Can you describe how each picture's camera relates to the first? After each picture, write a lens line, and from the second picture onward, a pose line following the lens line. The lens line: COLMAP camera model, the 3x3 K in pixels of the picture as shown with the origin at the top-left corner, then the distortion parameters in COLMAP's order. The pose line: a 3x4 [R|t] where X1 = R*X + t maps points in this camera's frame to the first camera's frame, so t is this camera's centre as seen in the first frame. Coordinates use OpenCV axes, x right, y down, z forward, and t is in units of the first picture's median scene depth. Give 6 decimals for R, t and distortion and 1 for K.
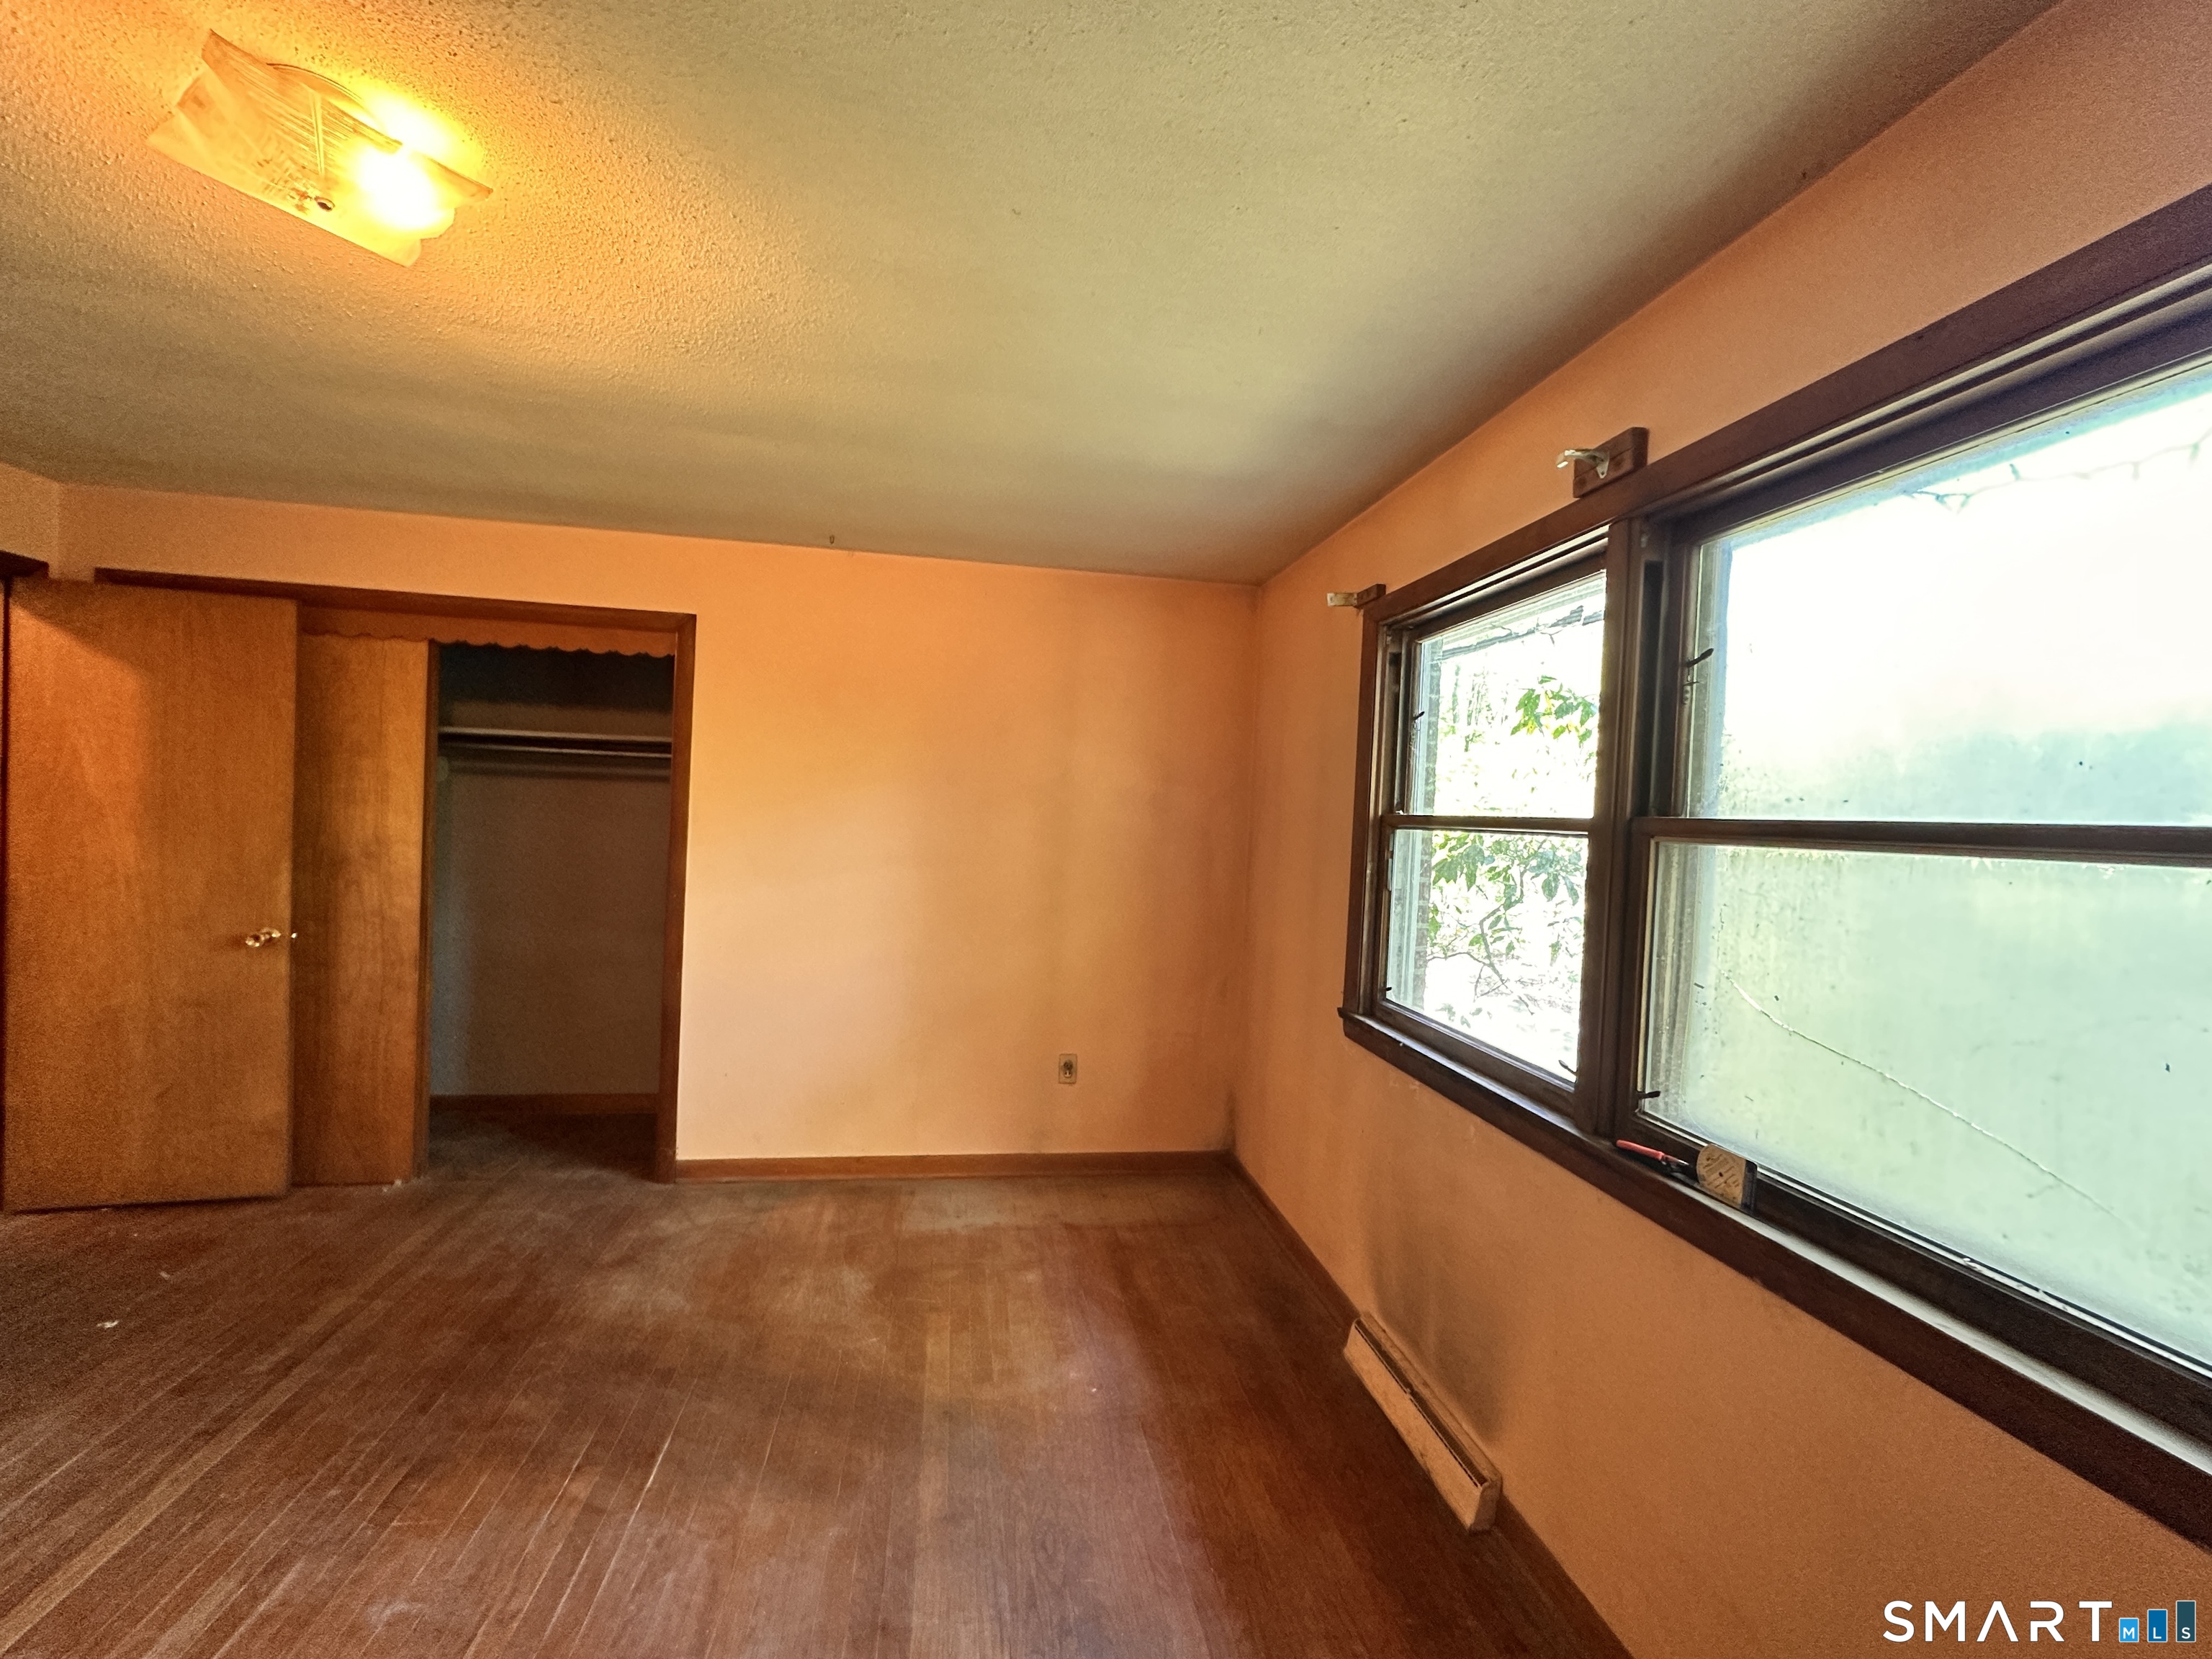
lens RADIAL K [[876.2, 0, 1106.0], [0, 876.2, 829.5], [0, 0, 1]] dist [0.000745, 0.000364]
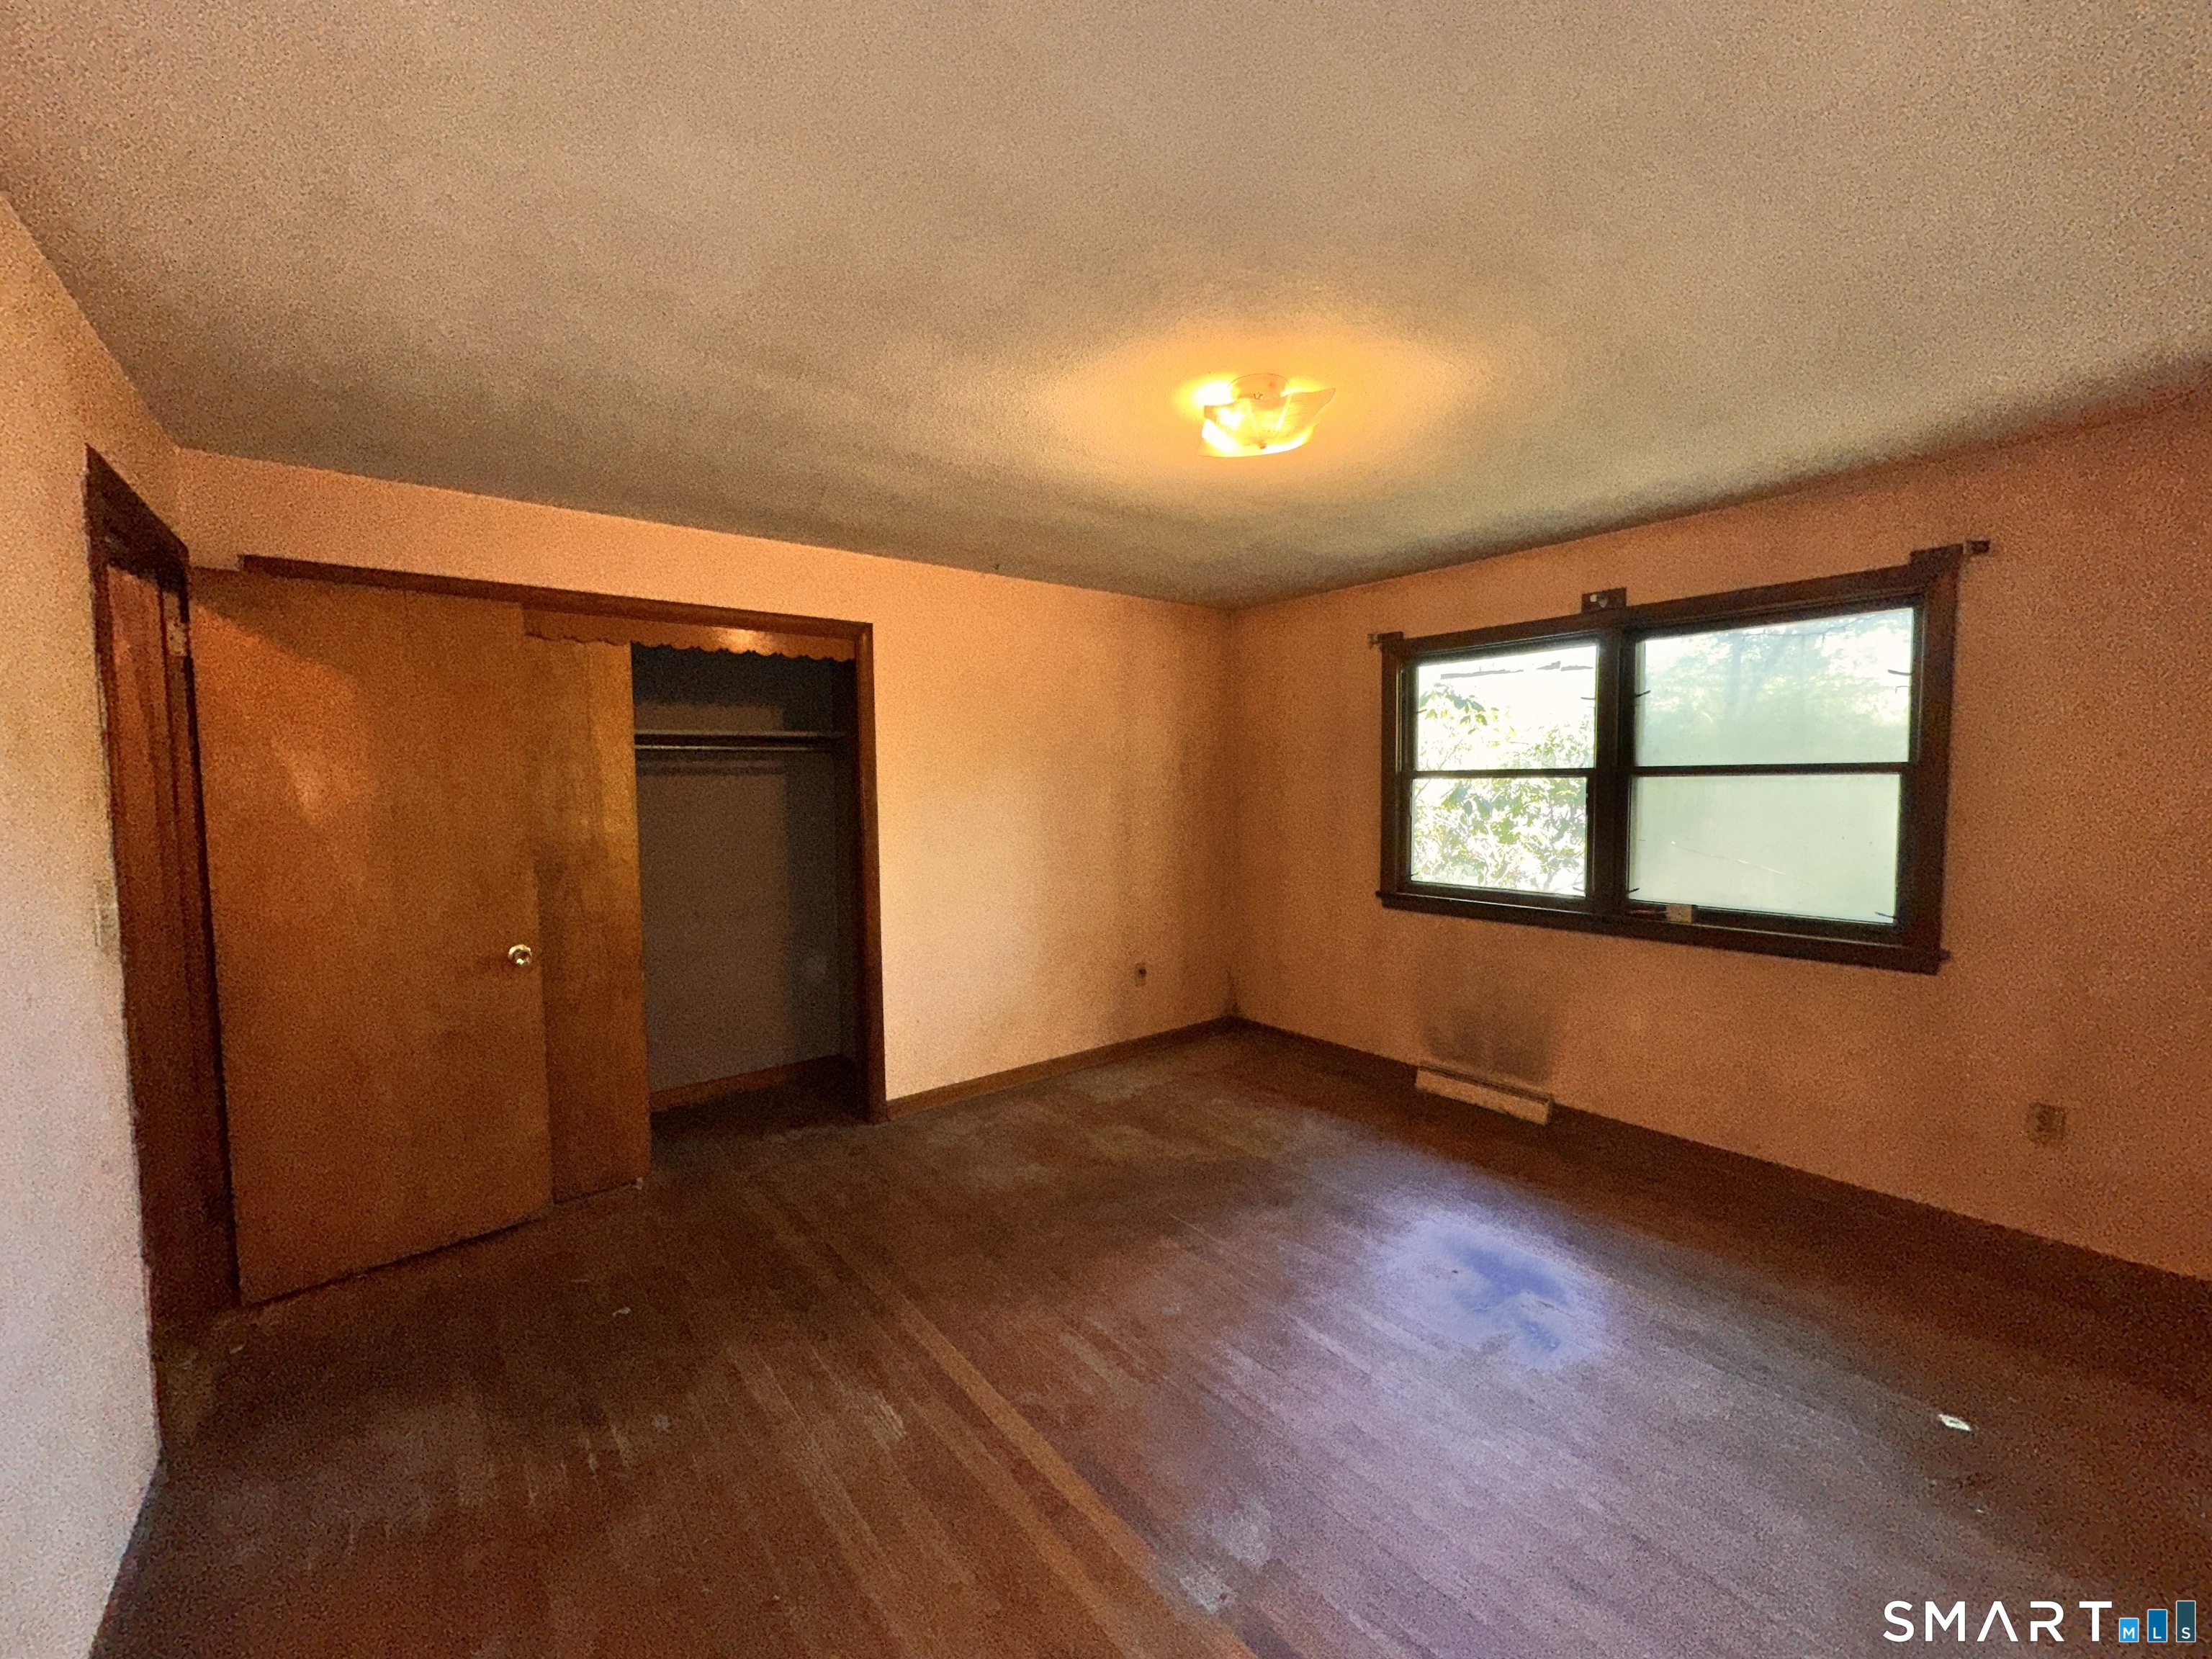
lens RADIAL K [[876.2, 0, 1106.0], [0, 876.2, 829.5], [0, 0, 1]] dist [0.000745, 0.000364]
pose [[0.871128, -0.081224, 0.484292, -0.884177], [0.058278, 0.996356, 0.062277, -0.038069], [-0.487586, -0.026028, 0.872687, -0.158770]]
